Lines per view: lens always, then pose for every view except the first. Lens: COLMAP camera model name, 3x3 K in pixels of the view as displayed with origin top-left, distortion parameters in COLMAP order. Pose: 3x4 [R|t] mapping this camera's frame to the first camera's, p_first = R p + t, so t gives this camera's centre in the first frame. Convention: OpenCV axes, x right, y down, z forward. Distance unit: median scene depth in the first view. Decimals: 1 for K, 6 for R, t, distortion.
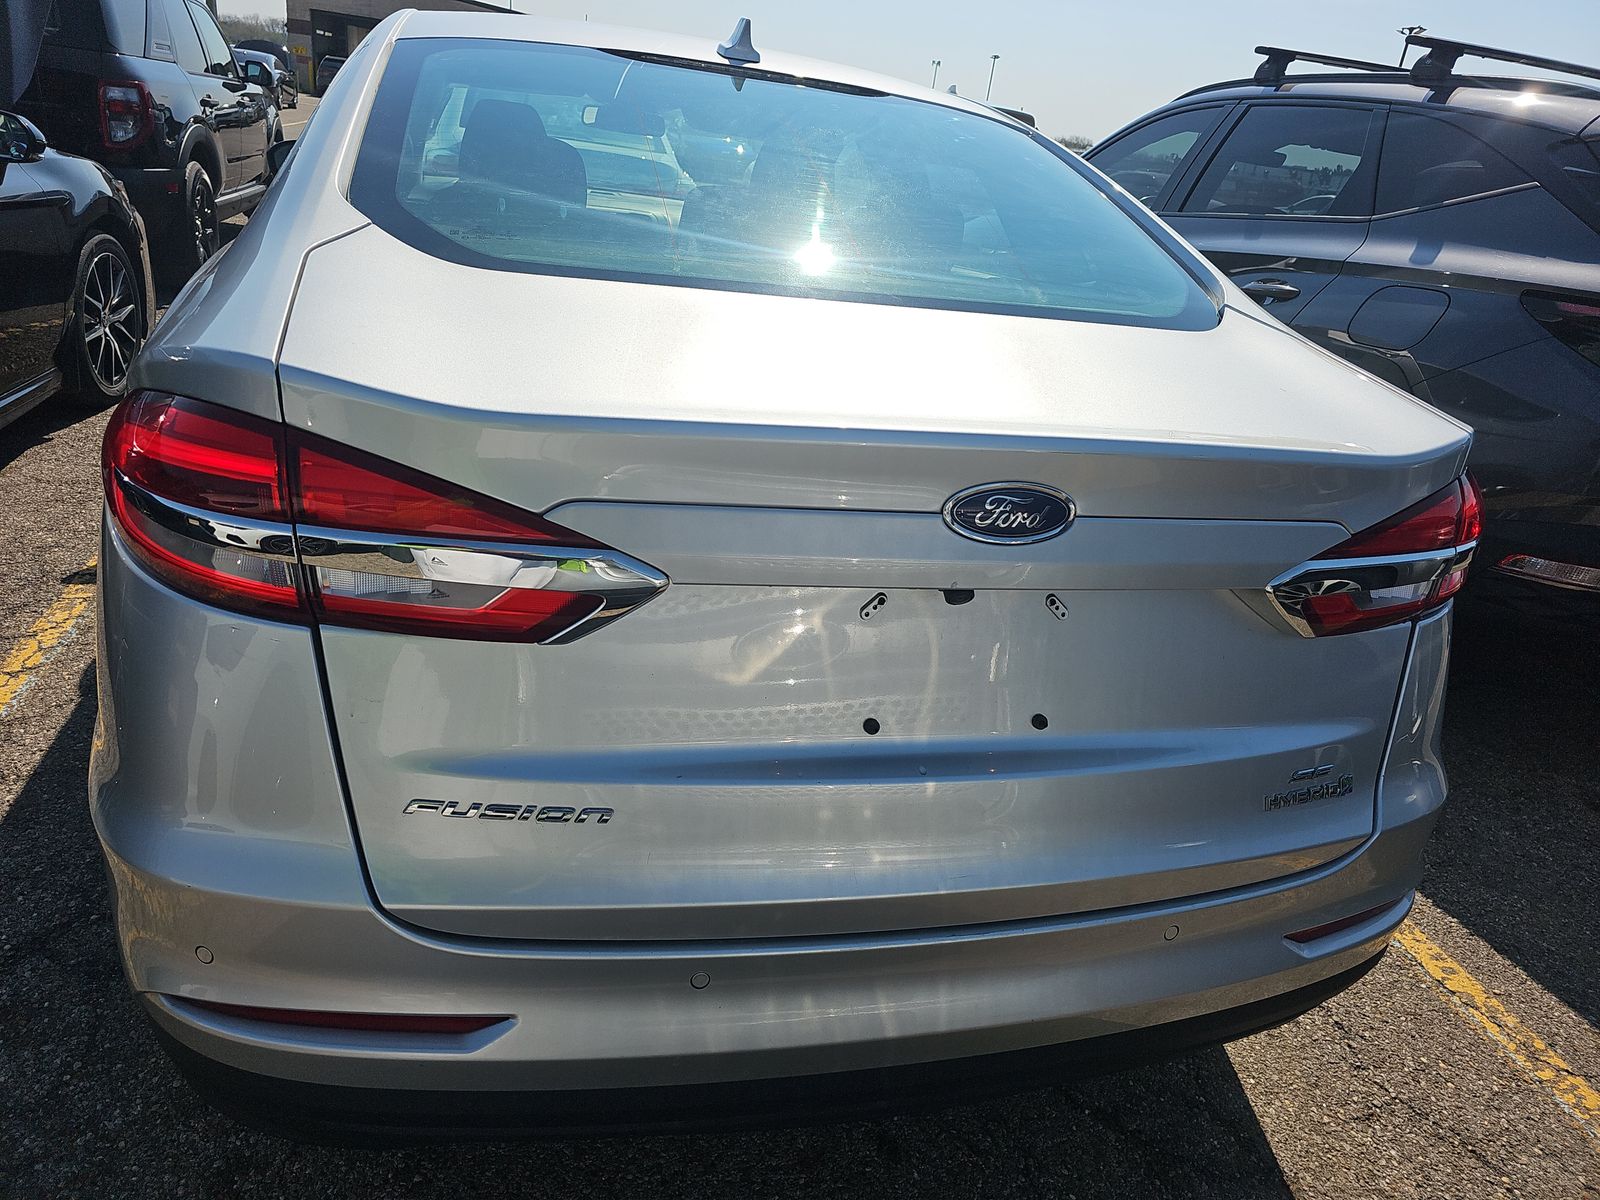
lens RADIAL K [[1075.1, 0, 797.4], [0, 1075.1, 591.4], [0, 0, 1]] dist [0.036957, -0.022735]
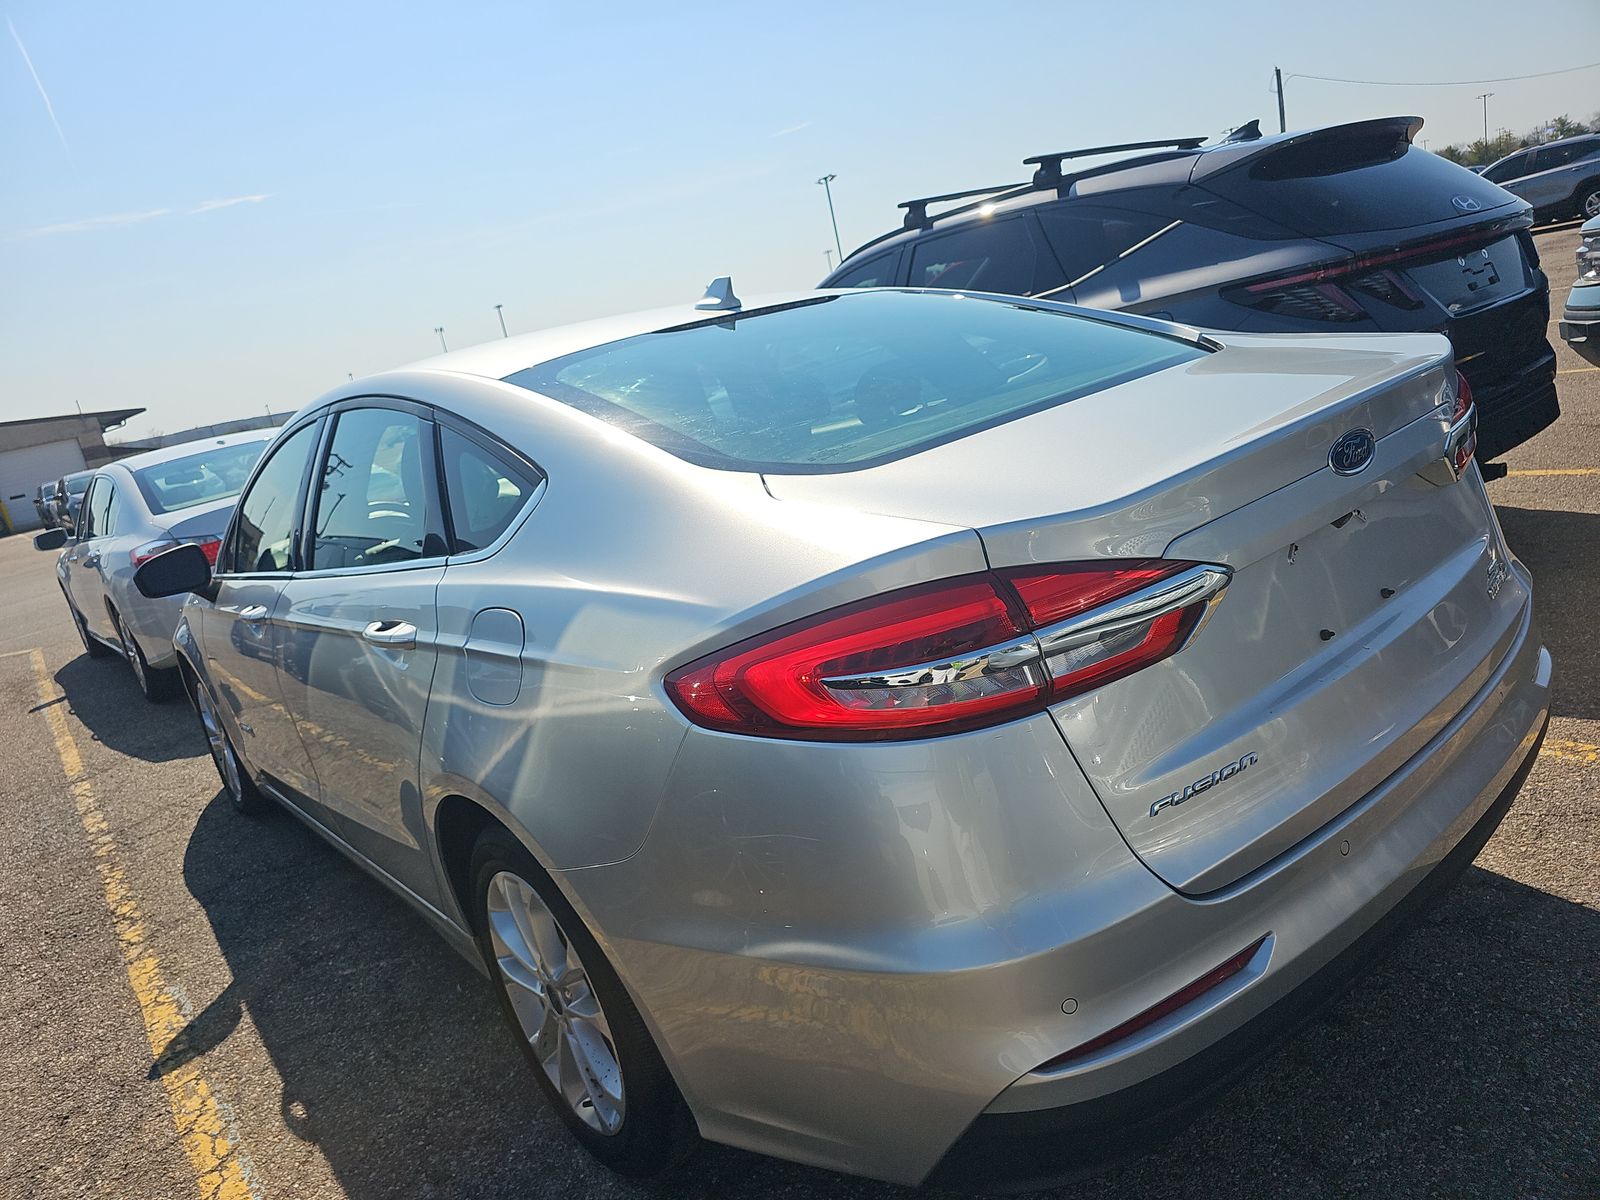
lens RADIAL K [[1075.1, 0, 801.8], [0, 1075.1, 599.2], [0, 0, 1]] dist [0.036957, -0.022735]
pose [[0.858563, -0.400564, 0.320029, -0.501259], [0.450626, 0.887277, -0.098363, -0.043534], [-0.244554, 0.228664, 0.942288, -0.089795]]
